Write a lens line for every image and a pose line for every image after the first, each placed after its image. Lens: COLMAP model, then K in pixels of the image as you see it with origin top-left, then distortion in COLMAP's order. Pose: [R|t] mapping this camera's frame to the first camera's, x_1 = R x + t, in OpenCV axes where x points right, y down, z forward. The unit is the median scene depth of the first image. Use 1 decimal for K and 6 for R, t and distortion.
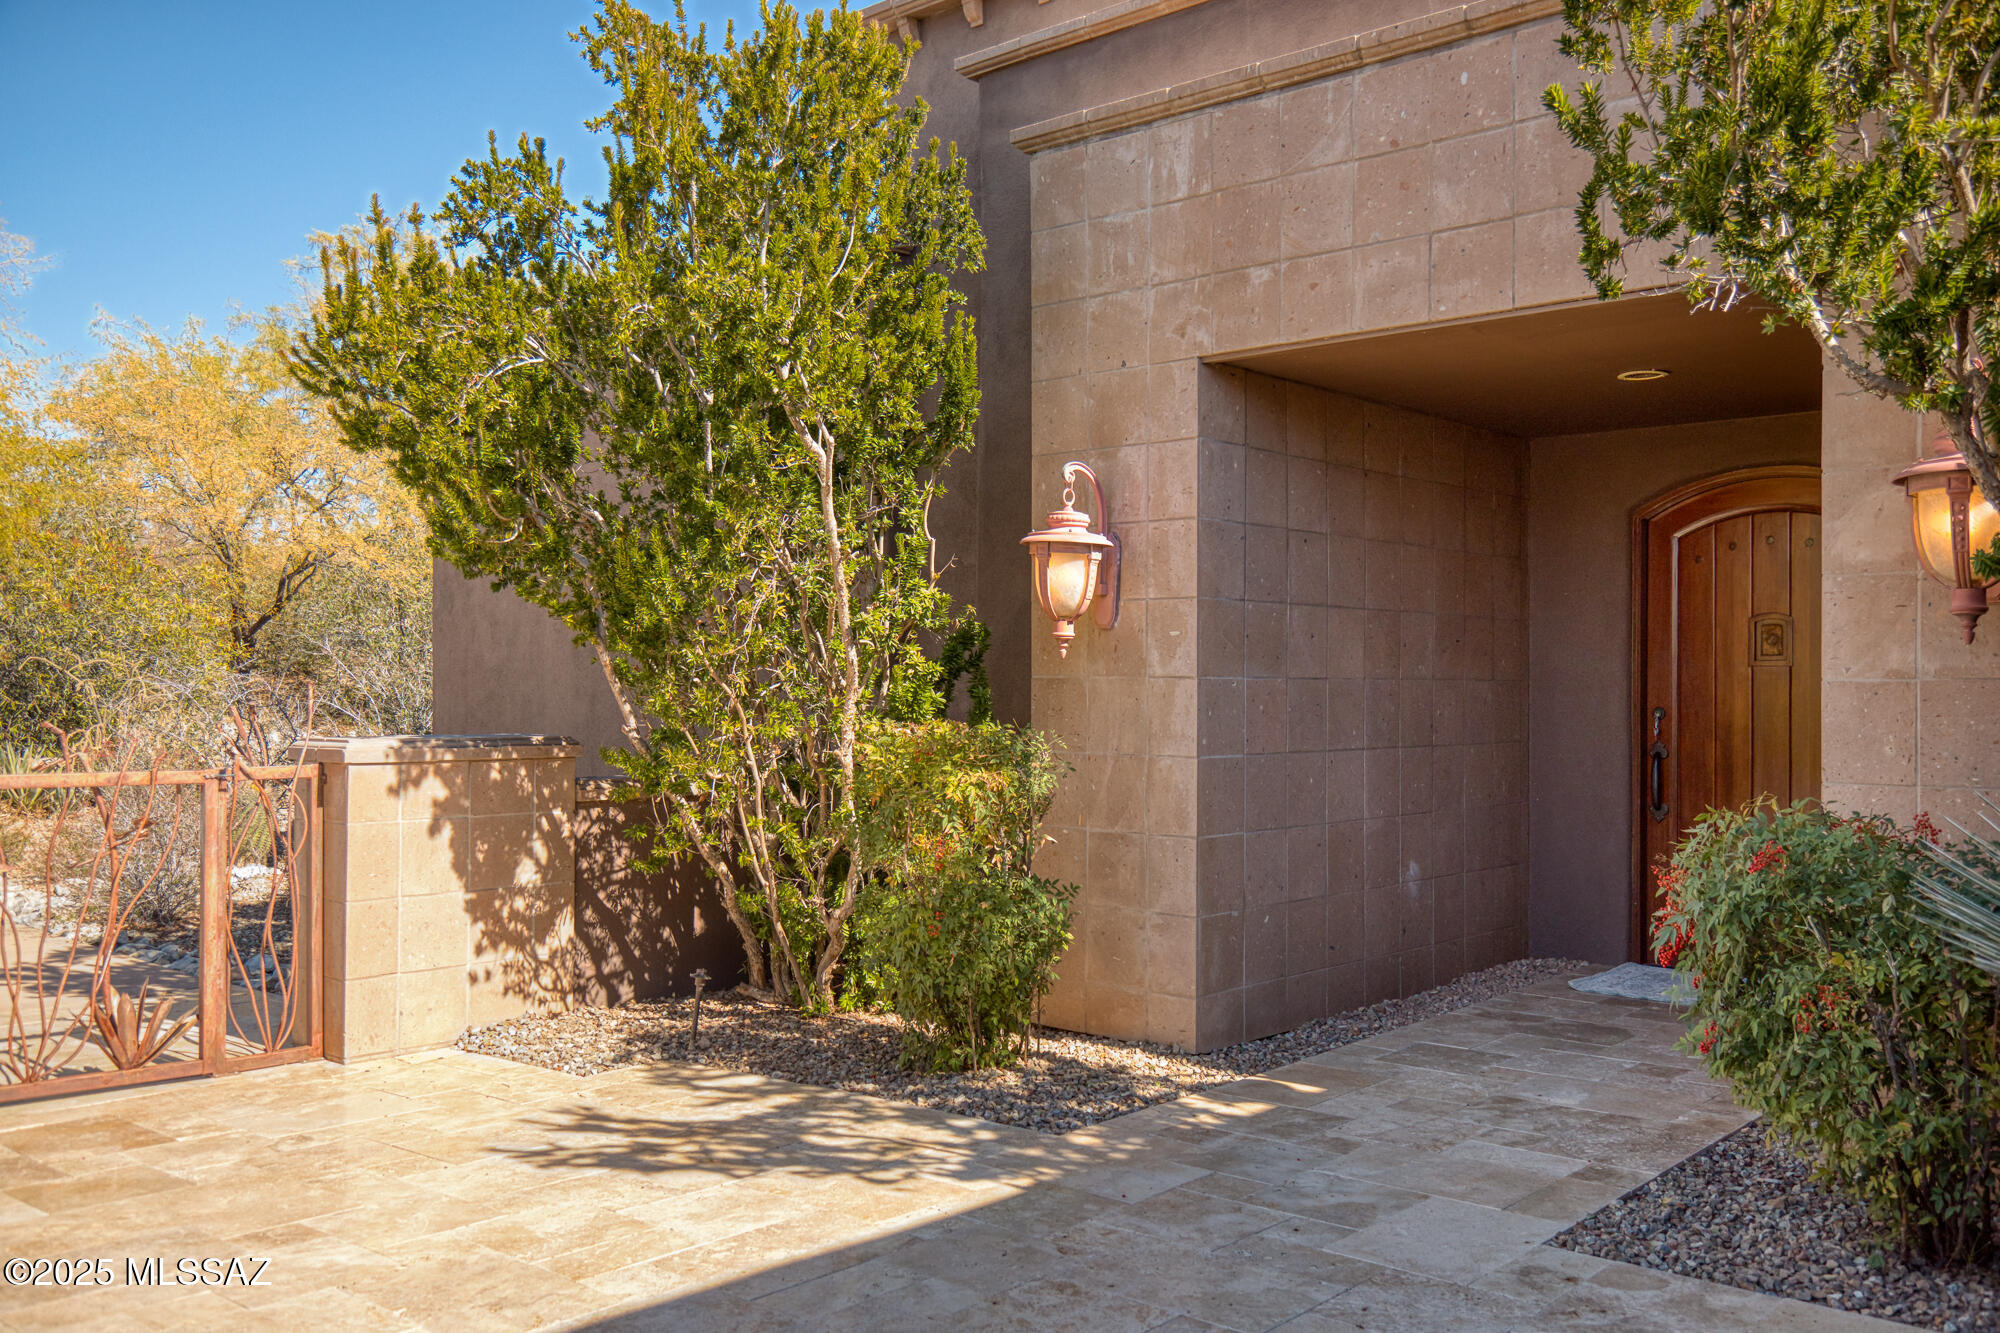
lens RADIAL K [[1797.1, 0, 1000.0], [0, 1797.1, 666.5], [0, 0, 1]] dist [-0.046219, 0.006697]
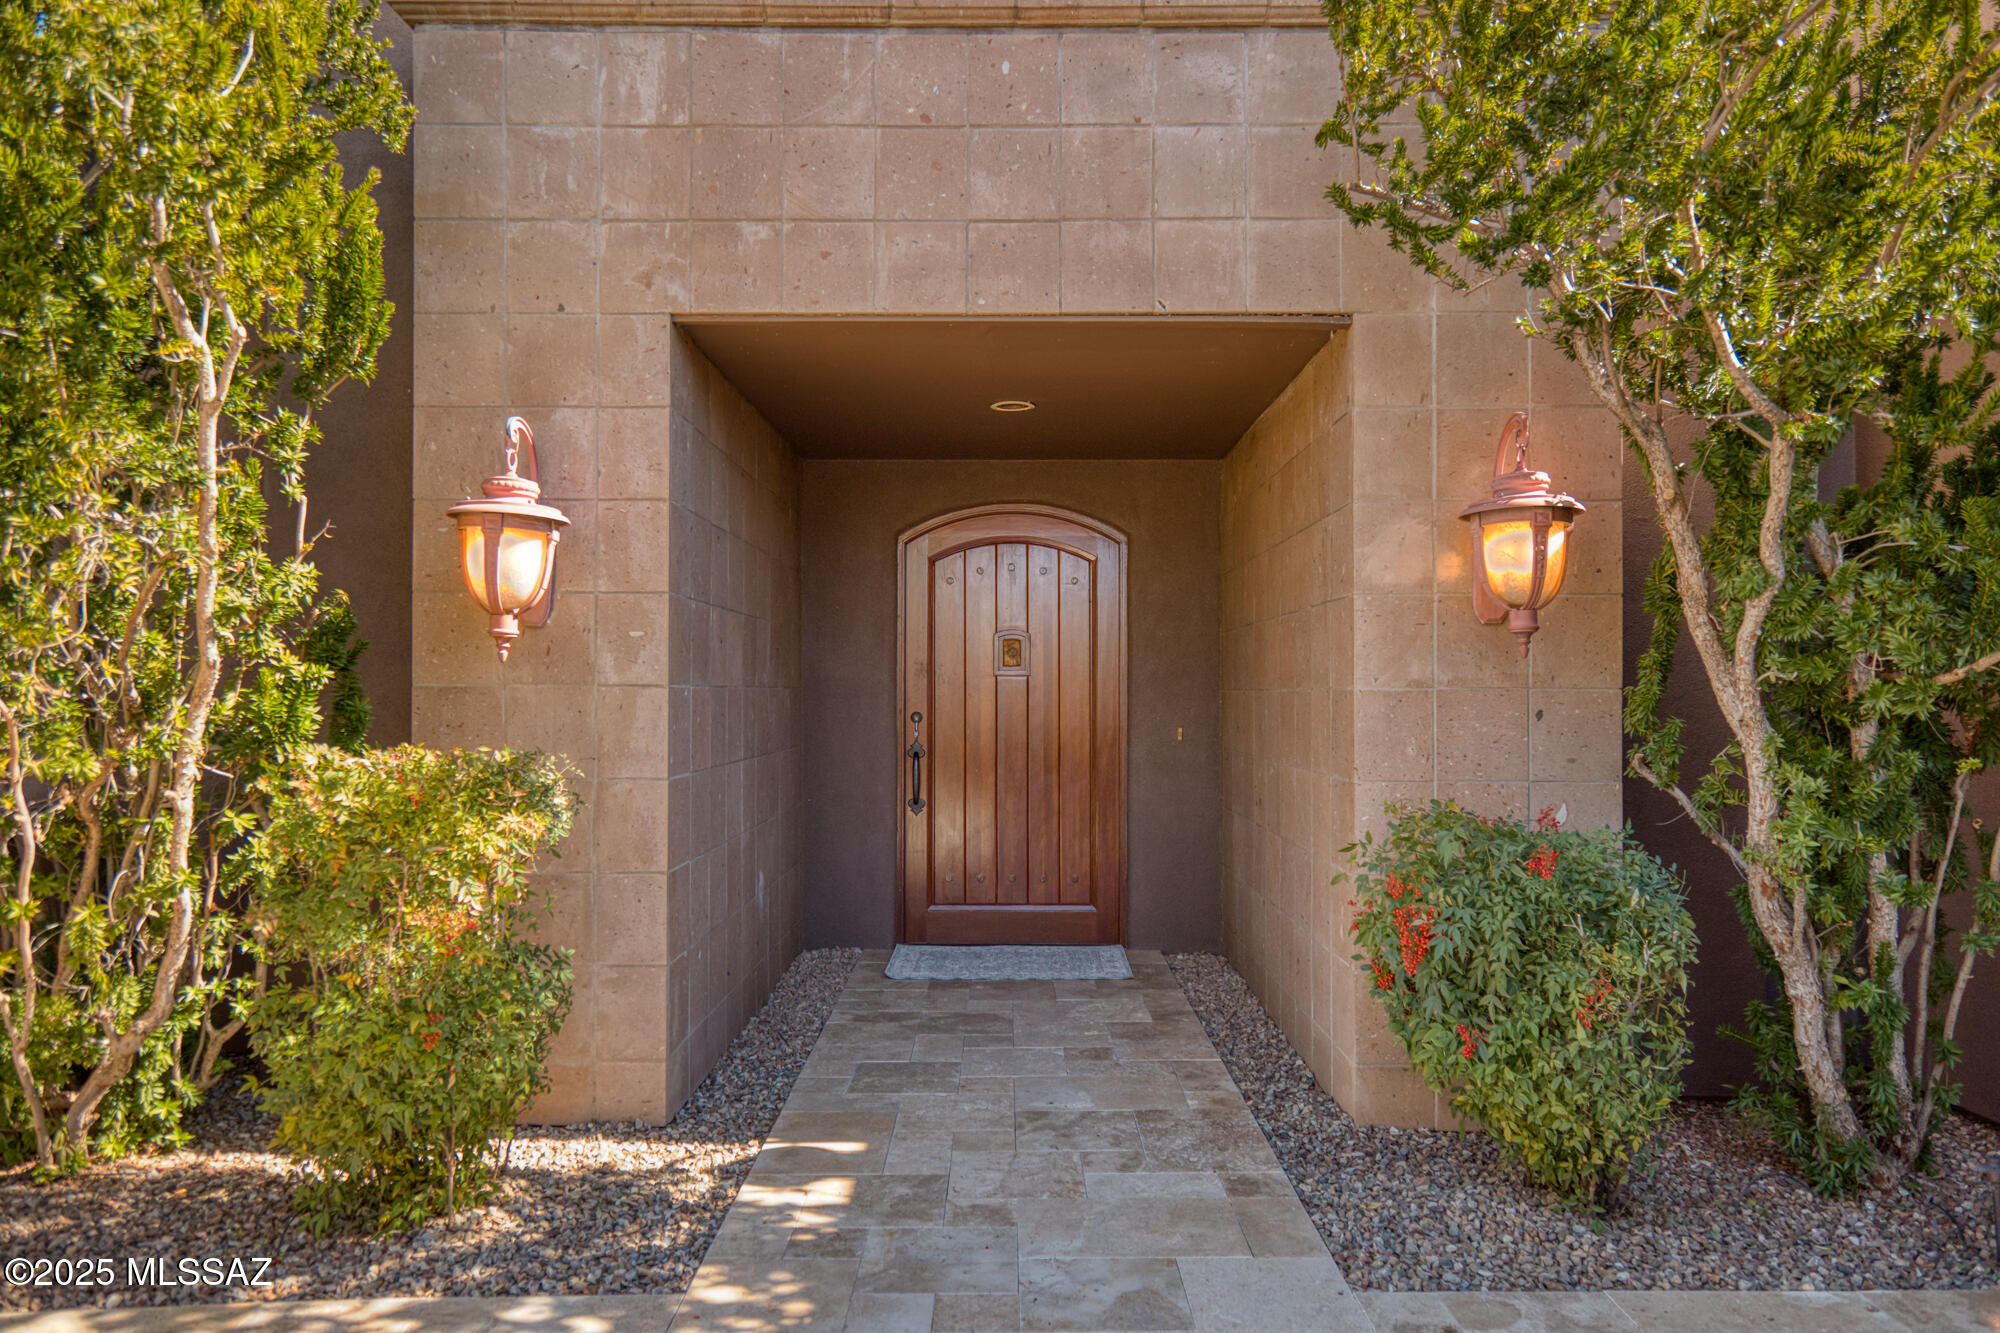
lens RADIAL K [[1373.3, 0, 1000.0], [0, 1373.3, 666.5], [0, 0, 1]] dist [-0.000060, -0.003199]
pose [[0.727790, 0.008091, 0.685753, -0.236200], [-0.005514, 0.999967, -0.005947, 0.000094], [-0.685778, 0.000547, 0.727810, 0.431859]]
